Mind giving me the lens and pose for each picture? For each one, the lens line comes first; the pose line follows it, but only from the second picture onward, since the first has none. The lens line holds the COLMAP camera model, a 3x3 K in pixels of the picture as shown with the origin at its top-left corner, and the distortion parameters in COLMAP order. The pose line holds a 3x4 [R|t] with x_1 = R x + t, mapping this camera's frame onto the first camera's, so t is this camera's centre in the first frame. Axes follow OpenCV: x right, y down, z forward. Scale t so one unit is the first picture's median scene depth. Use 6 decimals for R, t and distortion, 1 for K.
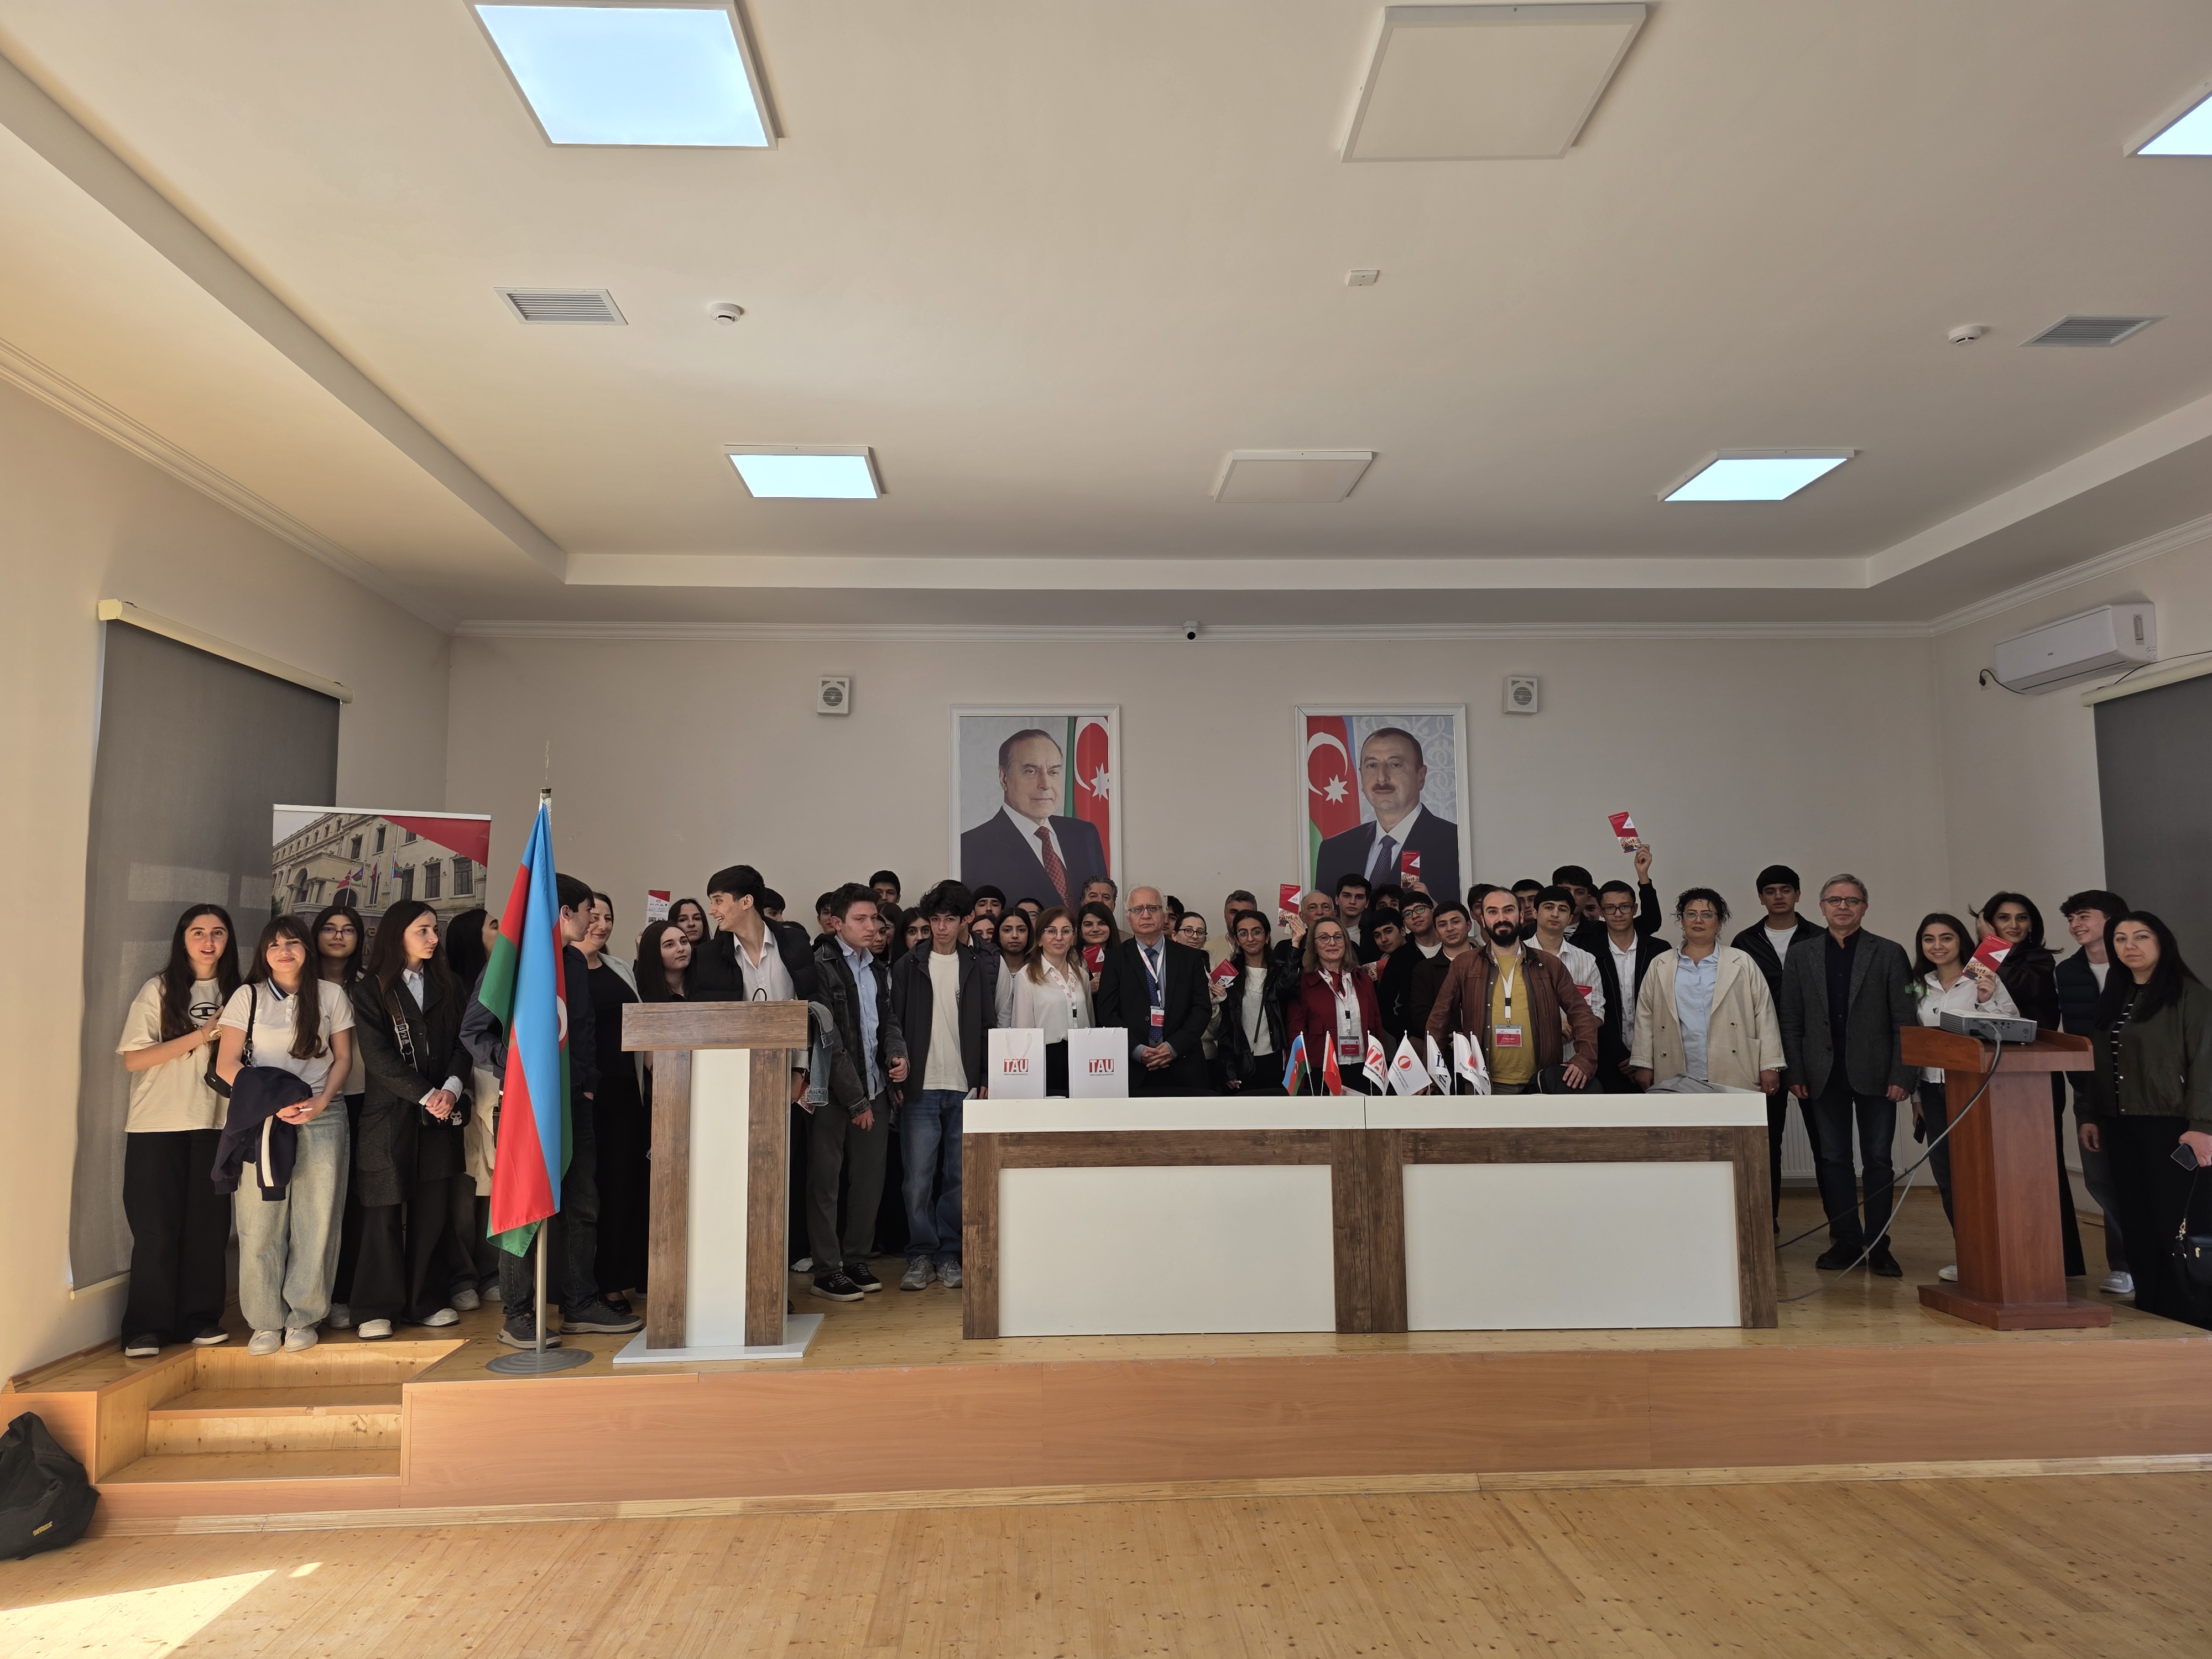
lens RADIAL K [[1472.8, 0, 1092.4], [0, 1472.8, 825.1], [0, 0, 1]] dist [0.073474, -0.077296]
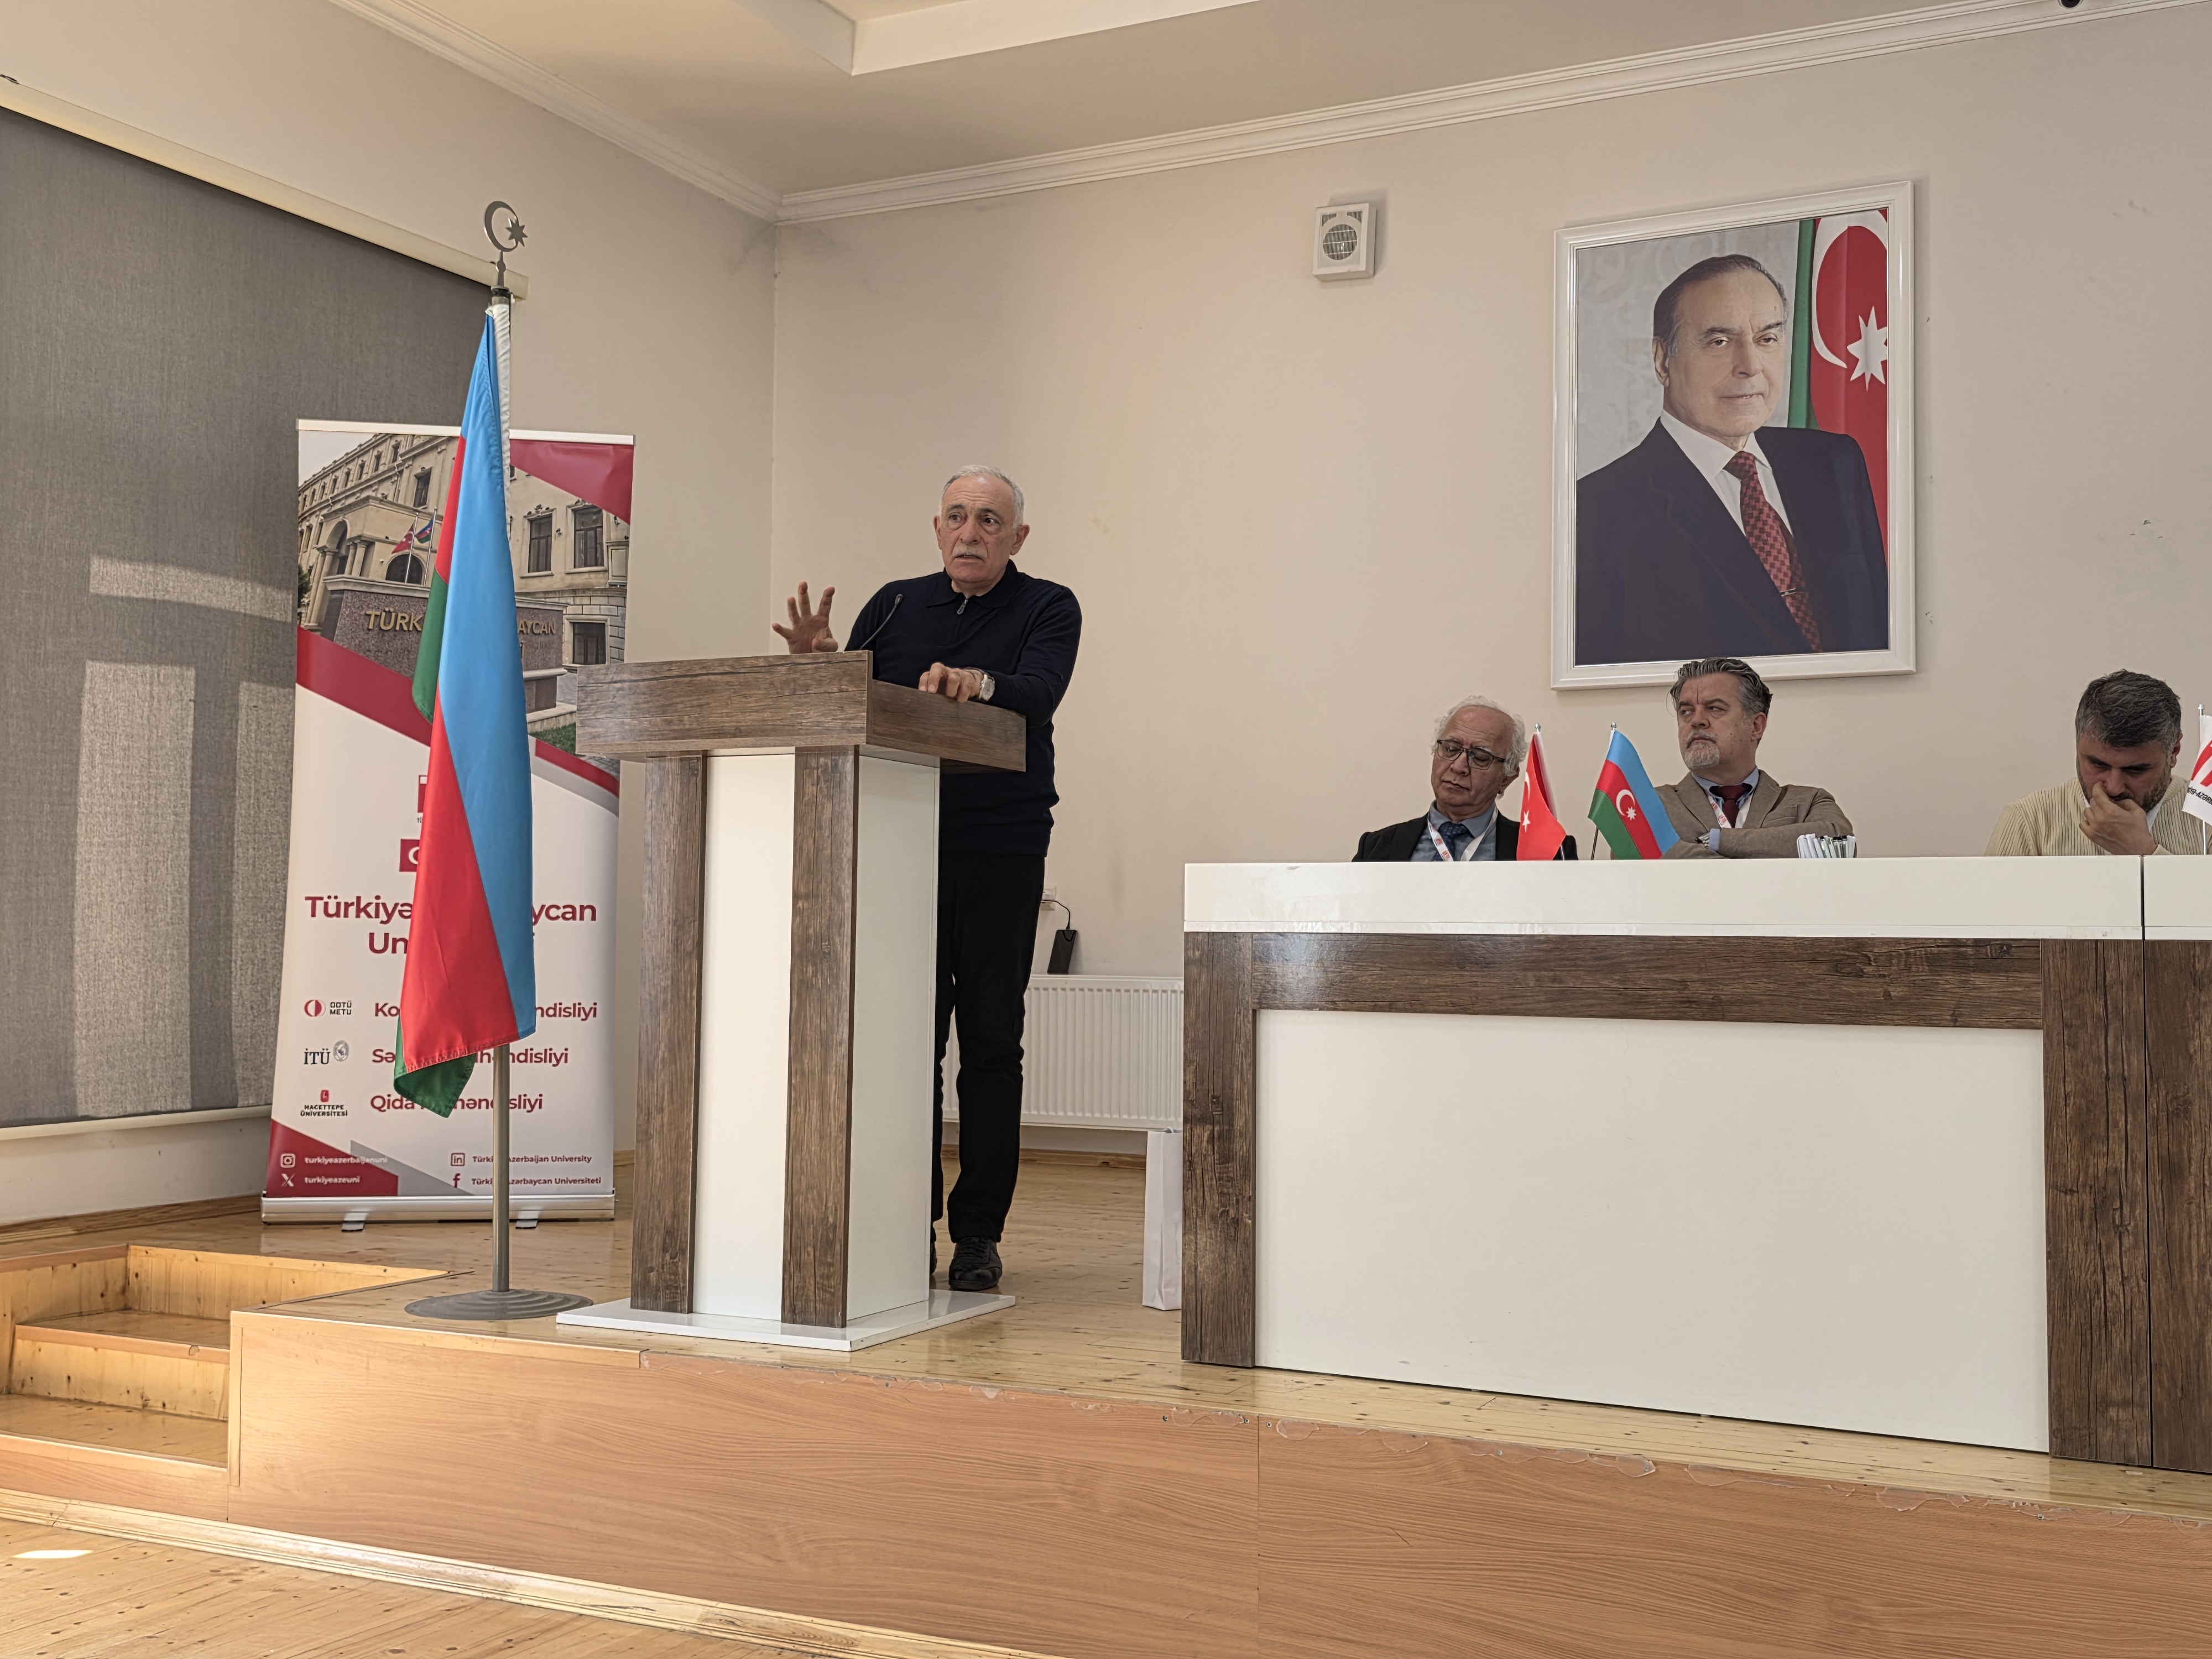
lens RADIAL K [[2245.8, 0, 1112.0], [0, 2245.8, 833.7], [0, 0, 1]] dist [0.115733, -0.226610]
pose [[0.874134, -0.005850, -0.485649, 0.219920], [0.028089, 0.998863, 0.038526, 0.137654], [0.484871, -0.047318, 0.873304, 0.340080]]
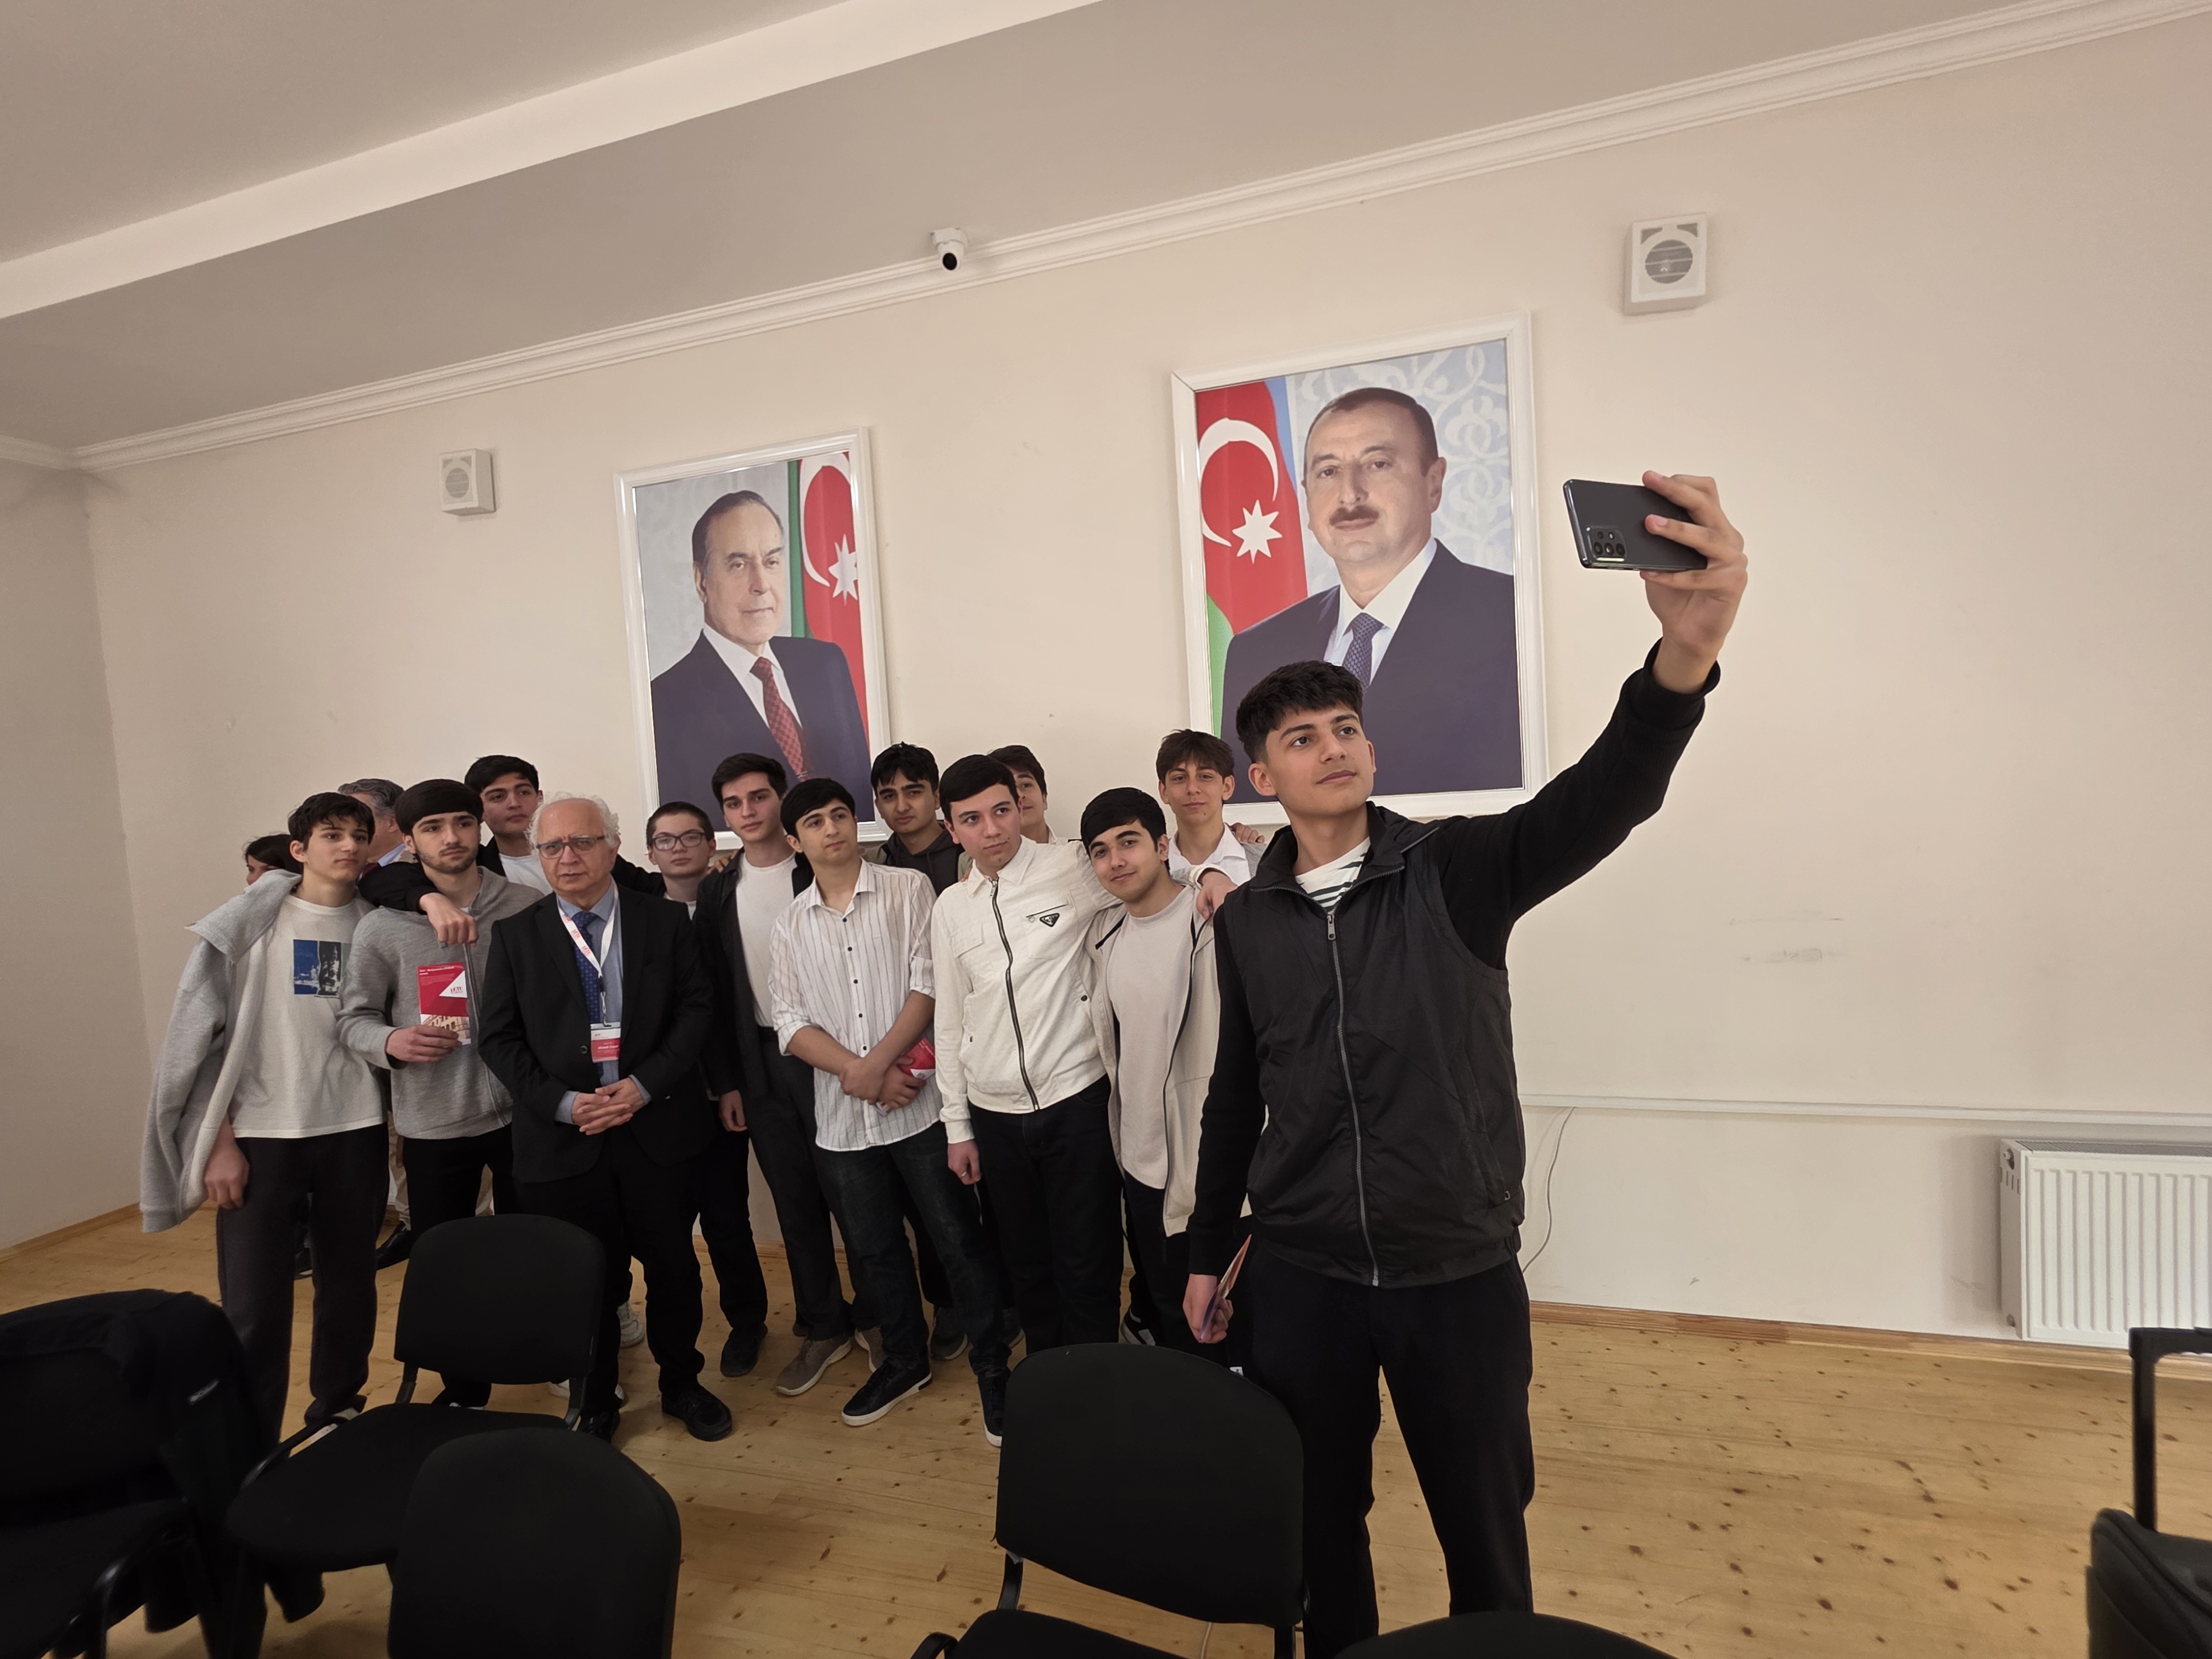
lens RADIAL K [[1032.4, 0, 1106.0], [0, 1032.4, 829.5], [0, 0, 1]] dist [-0.014307, -0.000064]
pose [[0.939074, -0.029636, -0.342436, 0.350106], [0.085150, 0.985279, 0.148238, 0.029158], [0.333002, -0.168365, 0.927773, 0.955971]]
